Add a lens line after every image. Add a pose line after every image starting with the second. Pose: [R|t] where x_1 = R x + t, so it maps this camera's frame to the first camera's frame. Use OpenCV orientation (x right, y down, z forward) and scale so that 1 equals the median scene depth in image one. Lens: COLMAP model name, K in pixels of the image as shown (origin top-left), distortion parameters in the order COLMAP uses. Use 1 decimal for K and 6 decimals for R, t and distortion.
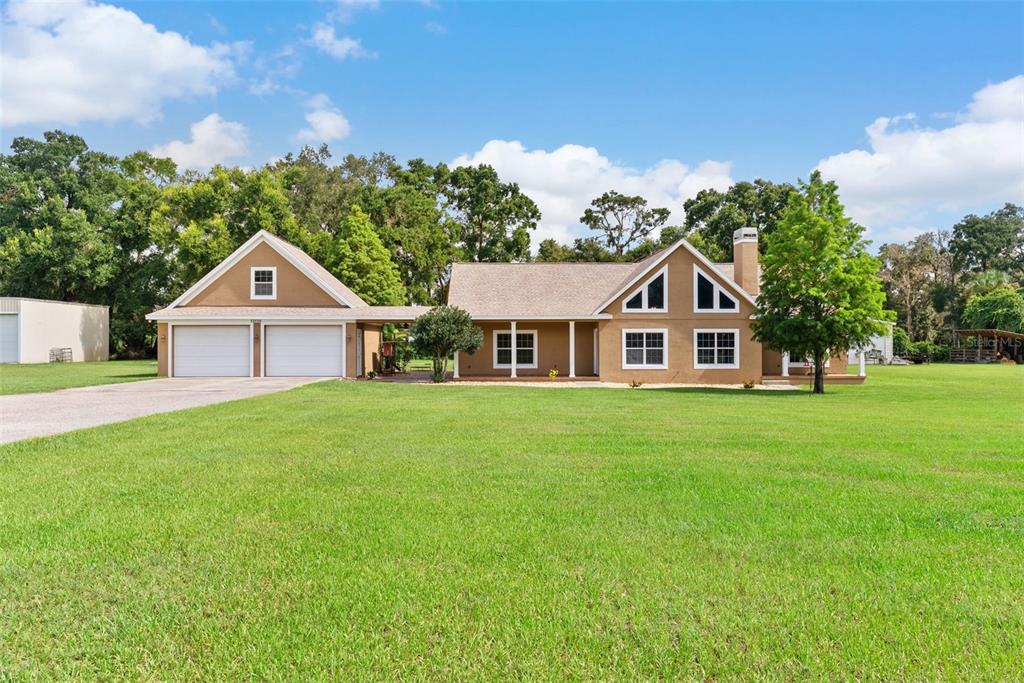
lens RADIAL K [[755.5, 0, 512.0], [0, 755.5, 341.5], [0, 0, 1]] dist [-0.002288, -0.000468]
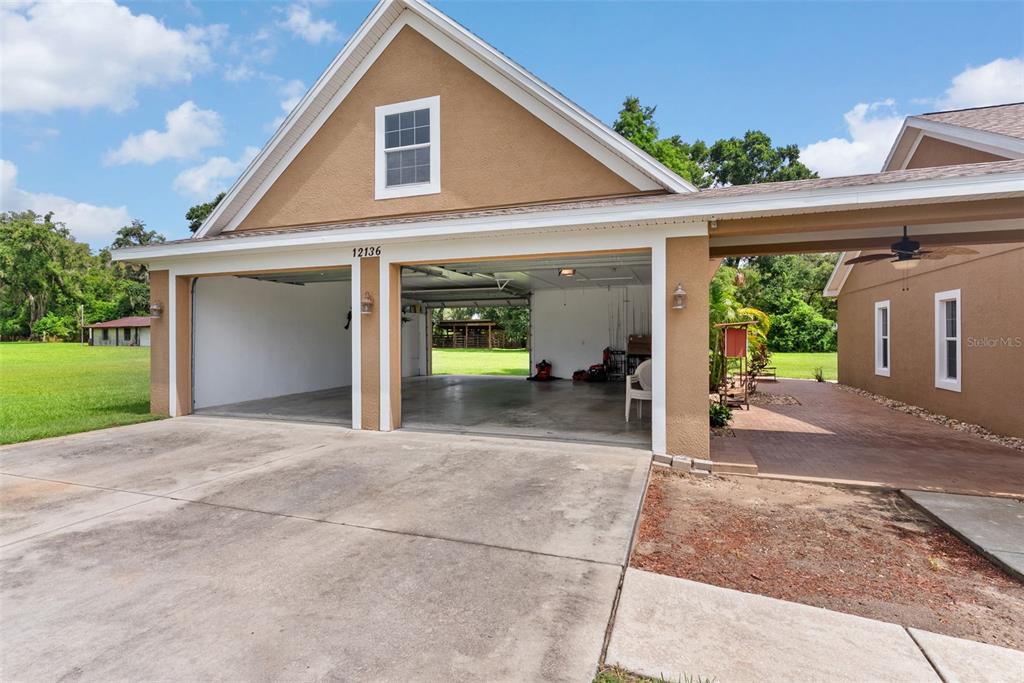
lens RADIAL K [[490.8, 0, 511.5], [0, 490.8, 337.5], [0, 0, 1]] dist [0.001997, 0.000373]
pose [[0.931698, 0.001341, -0.363231, -0.175263], [0.000876, 0.999982, 0.005939, 0.006116], [0.363233, -0.005851, 0.931680, 0.696261]]
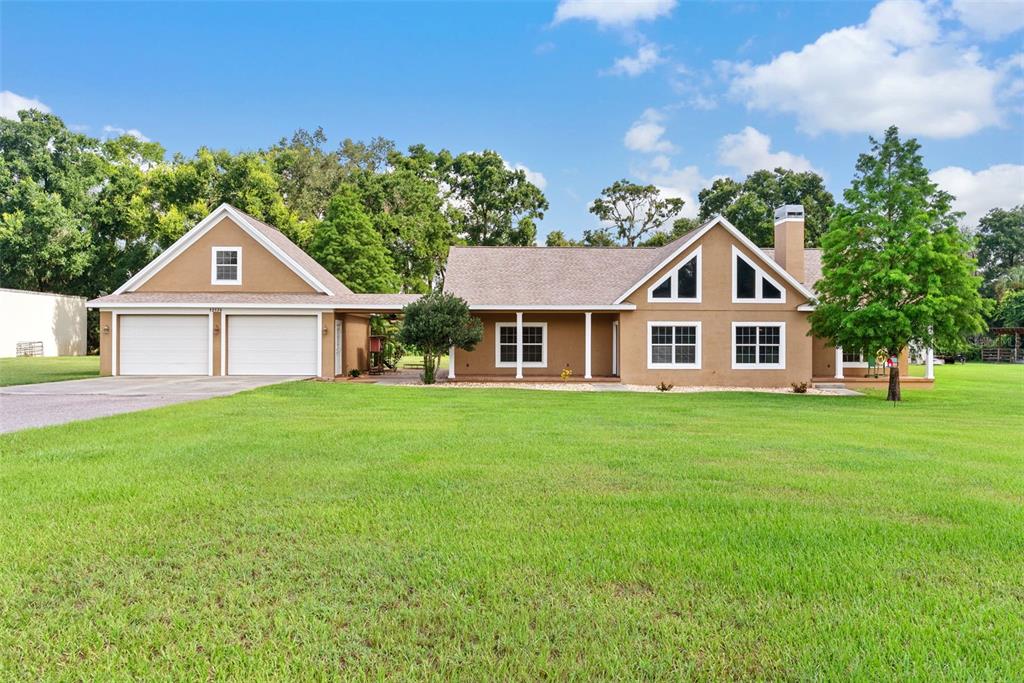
lens RADIAL K [[736.2, 0, 512.0], [0, 736.2, 341.5], [0, 0, 1]] dist [-0.001520, -0.000116]
pose [[0.999963, 0.005357, -0.006657, -0.000628], [-0.005333, 0.999979, 0.003710, 0.003022], [0.006677, -0.003675, 0.999971, 0.146716]]
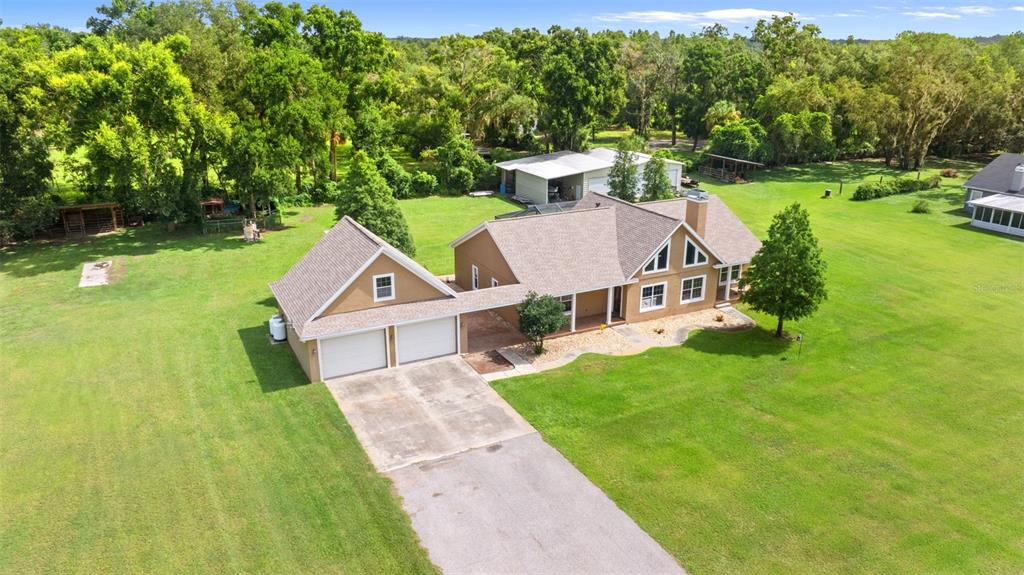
lens RADIAL K [[711.2, 0, 516.6], [0, 711.2, 285.7], [0, 0, 1]] dist [-0.023127, 0.000068]
pose [[0.903990, -0.132228, 0.406594, -0.506696], [-0.005096, 0.947575, 0.319491, -0.370283], [-0.427524, -0.290889, 0.855925, -0.019734]]
